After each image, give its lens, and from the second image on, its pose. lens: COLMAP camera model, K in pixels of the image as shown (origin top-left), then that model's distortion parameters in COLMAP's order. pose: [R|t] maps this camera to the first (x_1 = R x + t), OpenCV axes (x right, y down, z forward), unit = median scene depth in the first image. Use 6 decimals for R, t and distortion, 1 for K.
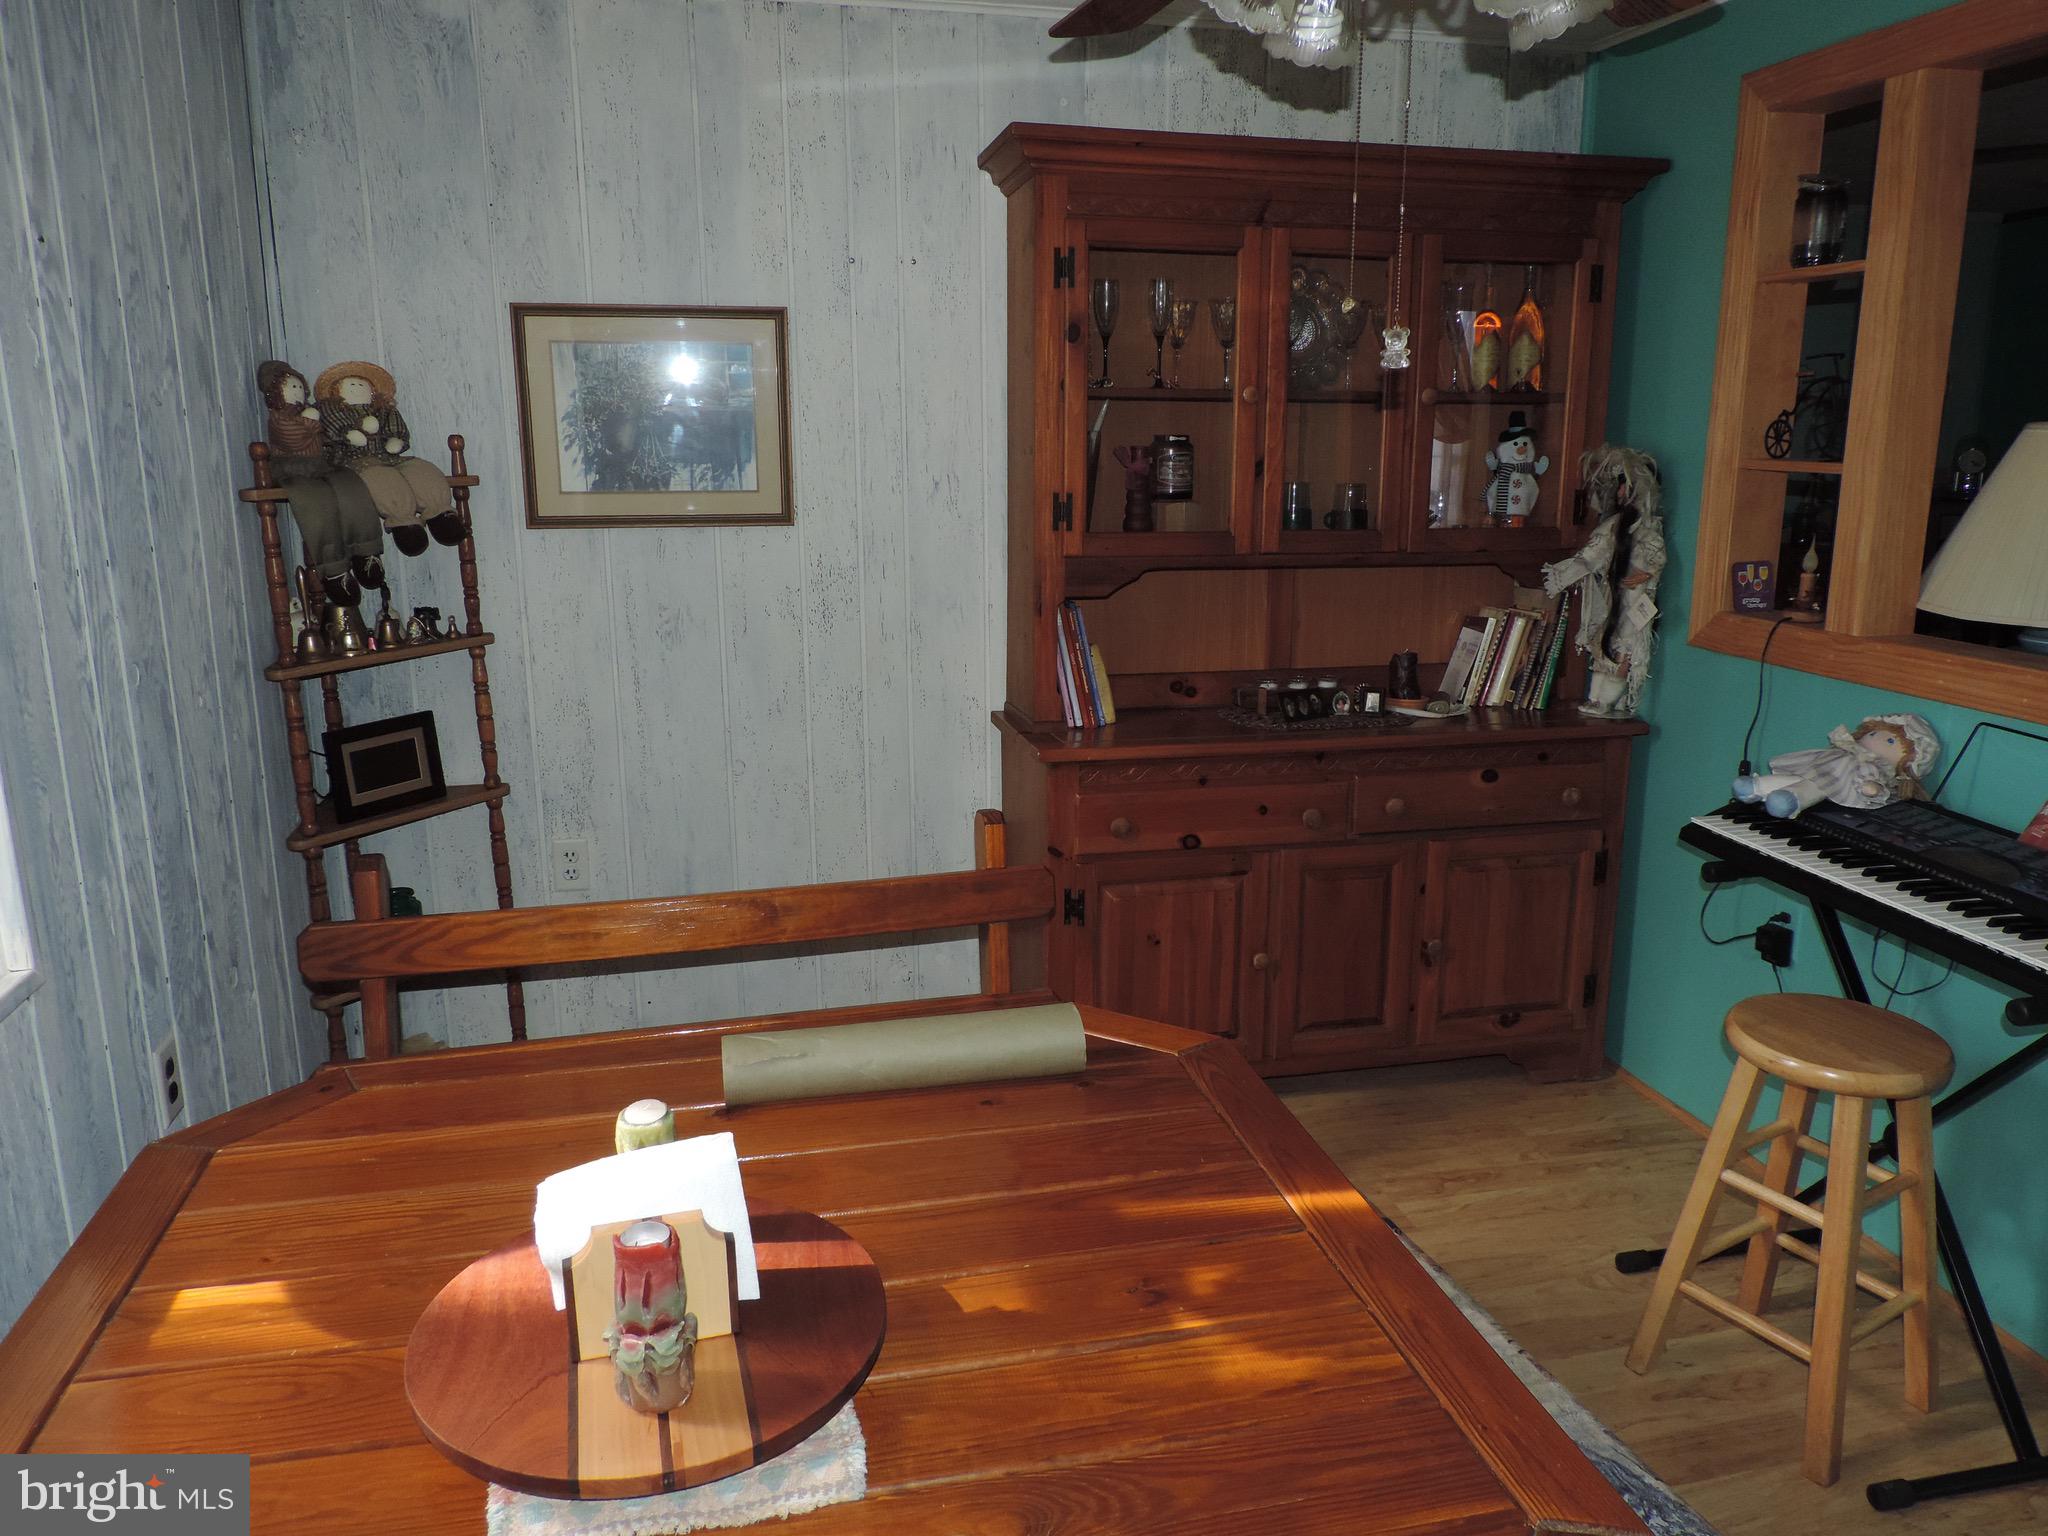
lens RADIAL K [[1465.3, 0, 1022.0], [0, 1465.3, 760.6], [0, 0, 1]] dist [-0.020367, 0.000204]
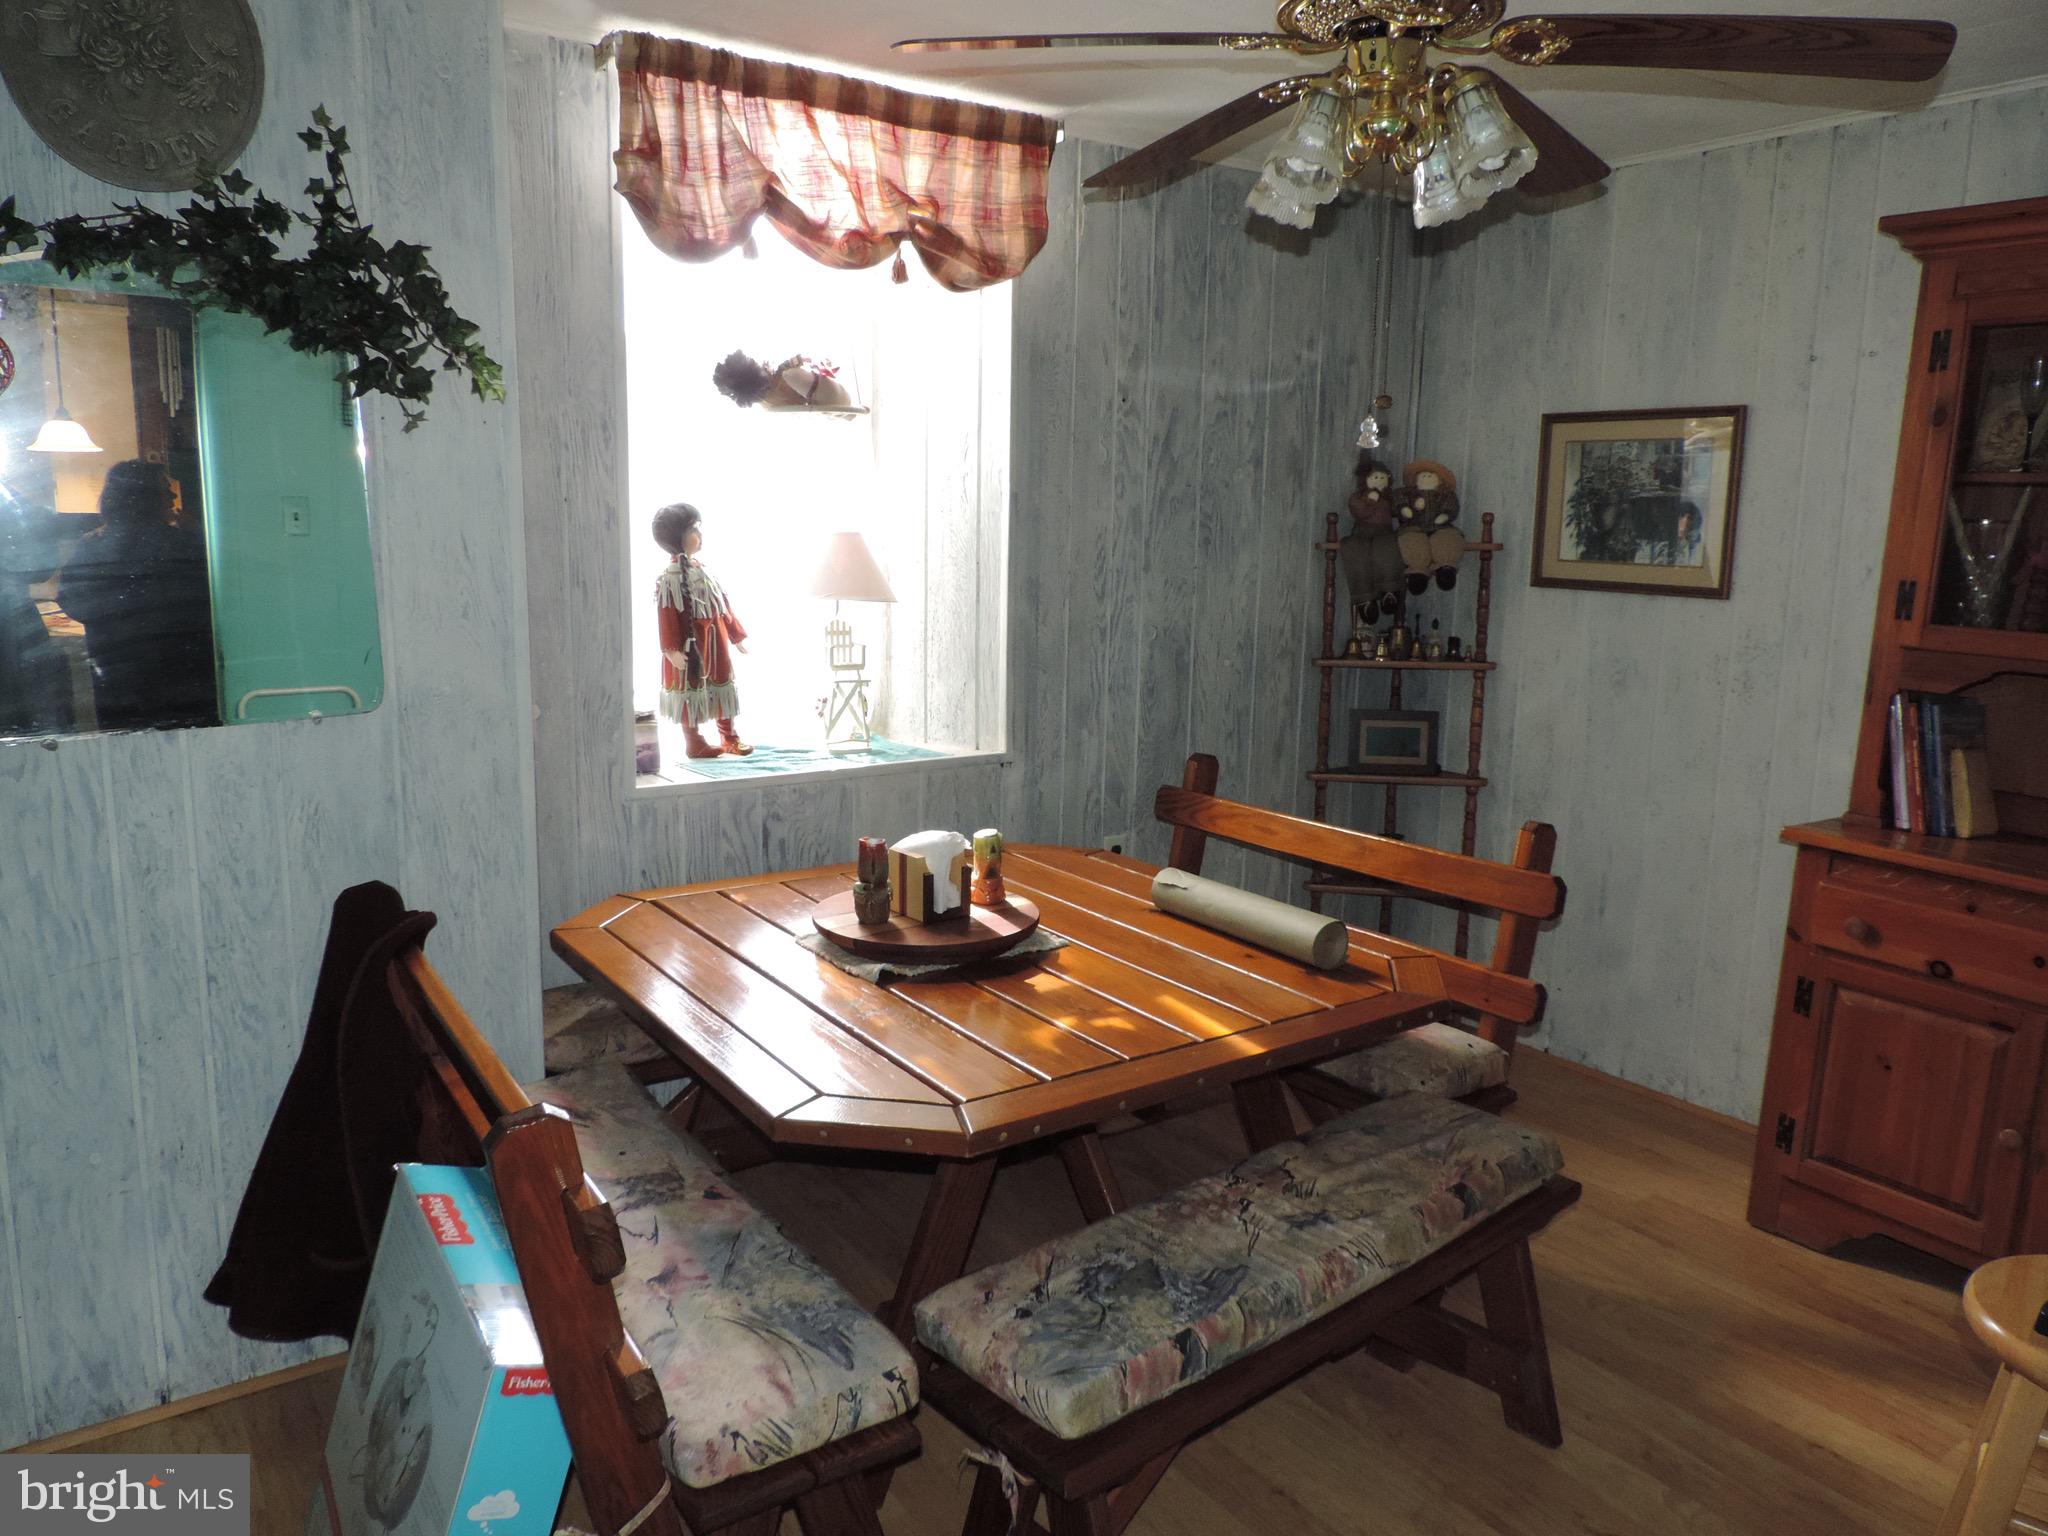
lens RADIAL K [[1465.3, 0, 1015.0], [0, 1465.3, 769.8], [0, 0, 1]] dist [-0.020367, 0.000204]
pose [[0.355679, 0.169892, -0.919037, 0.712744], [-0.230183, 0.968973, 0.090040, -0.012819], [0.905819, 0.179521, 0.383750, 0.120745]]
